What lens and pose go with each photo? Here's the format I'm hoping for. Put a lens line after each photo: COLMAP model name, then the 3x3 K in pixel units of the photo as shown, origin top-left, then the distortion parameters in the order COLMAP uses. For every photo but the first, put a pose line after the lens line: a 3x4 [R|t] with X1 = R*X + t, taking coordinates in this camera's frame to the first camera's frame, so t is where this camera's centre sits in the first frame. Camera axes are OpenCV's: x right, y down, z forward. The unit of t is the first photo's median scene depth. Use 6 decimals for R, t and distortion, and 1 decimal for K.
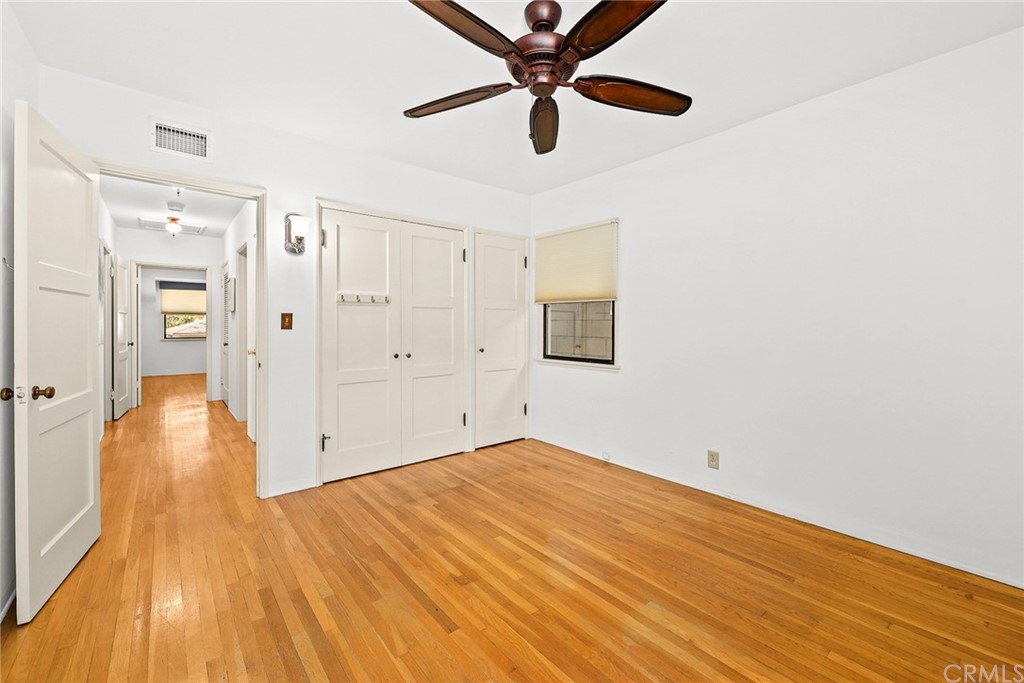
lens RADIAL K [[433.9, 0, 520.6], [0, 433.9, 327.3], [0, 0, 1]] dist [0.000120, 0.000372]
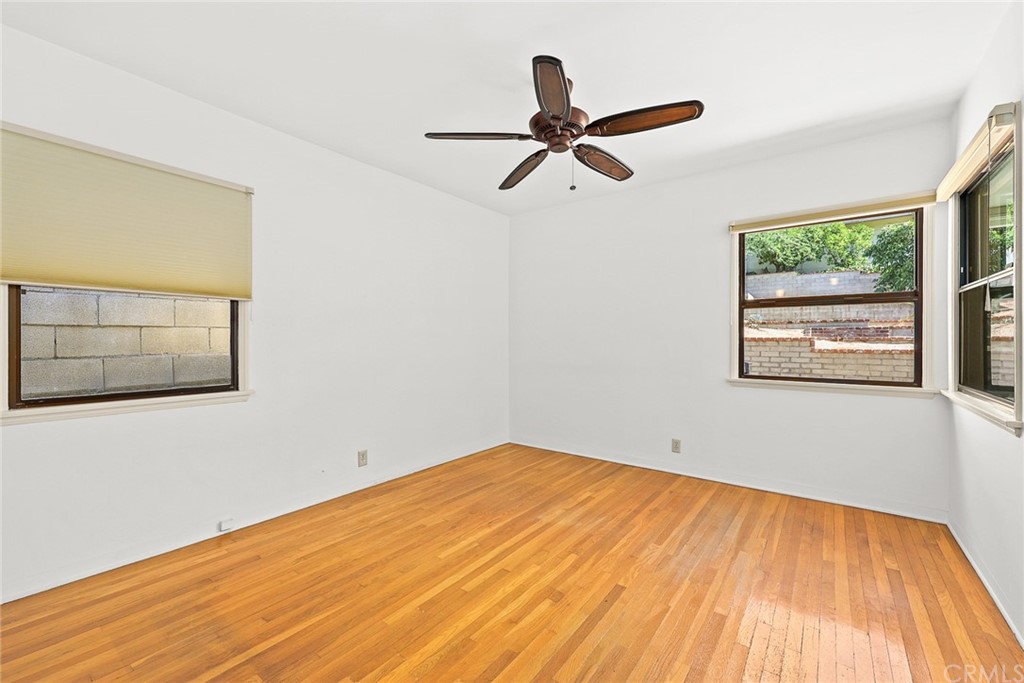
lens RADIAL K [[433.9, 0, 509.3], [0, 433.9, 338.6], [0, 0, 1]] dist [0.000120, 0.000372]
pose [[-0.239885, -0.000242, 0.970801, -0.815521], [0.003695, 0.999992, 0.001162, 0.003650], [-0.970794, 0.003866, -0.239882, 1.034735]]
